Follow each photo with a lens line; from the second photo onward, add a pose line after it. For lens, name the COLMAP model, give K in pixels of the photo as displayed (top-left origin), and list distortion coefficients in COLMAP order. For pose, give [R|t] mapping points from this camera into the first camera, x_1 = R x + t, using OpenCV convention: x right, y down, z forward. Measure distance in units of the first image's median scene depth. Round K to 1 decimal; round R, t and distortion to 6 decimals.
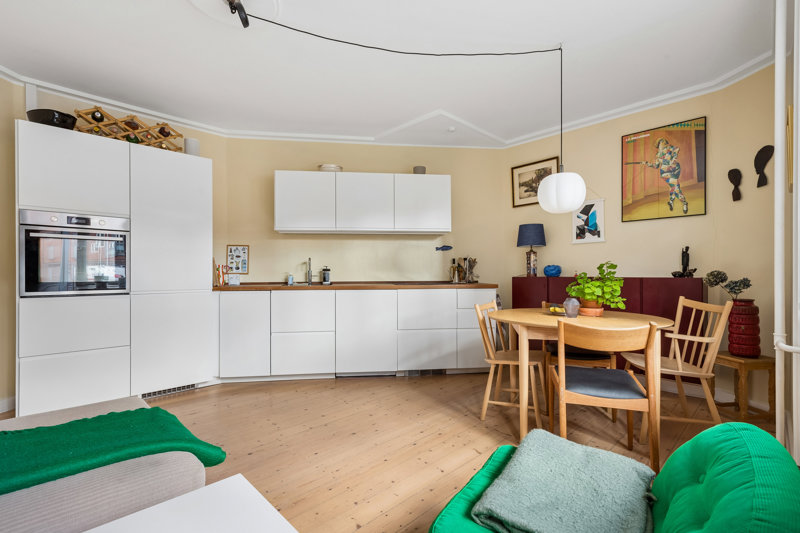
lens RADIAL K [[372.2, 0, 399.3], [0, 372.2, 270.0], [0, 0, 1]] dist [0.014426, 0.000979]
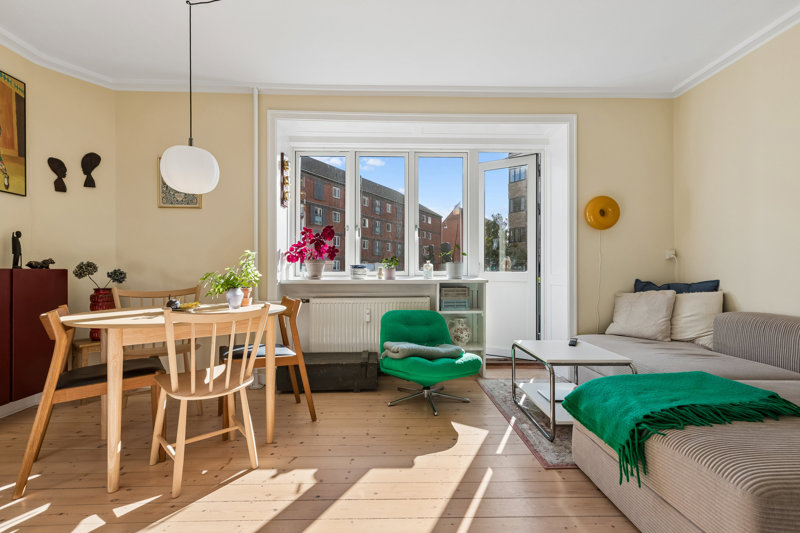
lens RADIAL K [[372.2, 0, 401.5], [0, 372.2, 268.1], [0, 0, 1]] dist [0.014426, 0.000979]
pose [[-0.736904, 0.009271, 0.675934, -0.345050], [-0.004768, 0.999810, -0.018912, 0.025079], [-0.675981, -0.017159, -0.736720, 0.879200]]
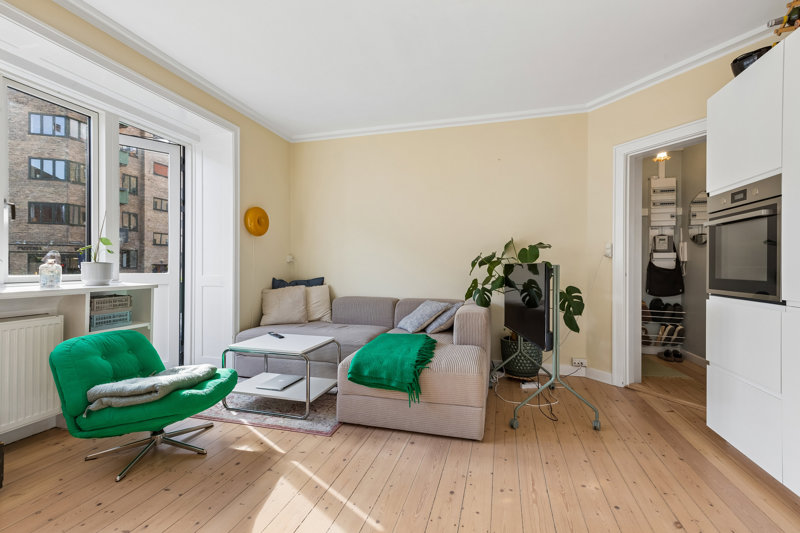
lens RADIAL K [[358.2, 0, 403.8], [0, 358.2, 261.3], [0, 0, 1]] dist [0.013588, 0.001037]
pose [[-0.861163, -0.005007, -0.508304, 0.054544], [0.006562, 0.999759, -0.020965, 0.007698], [0.508287, -0.021390, -0.860922, 0.953237]]
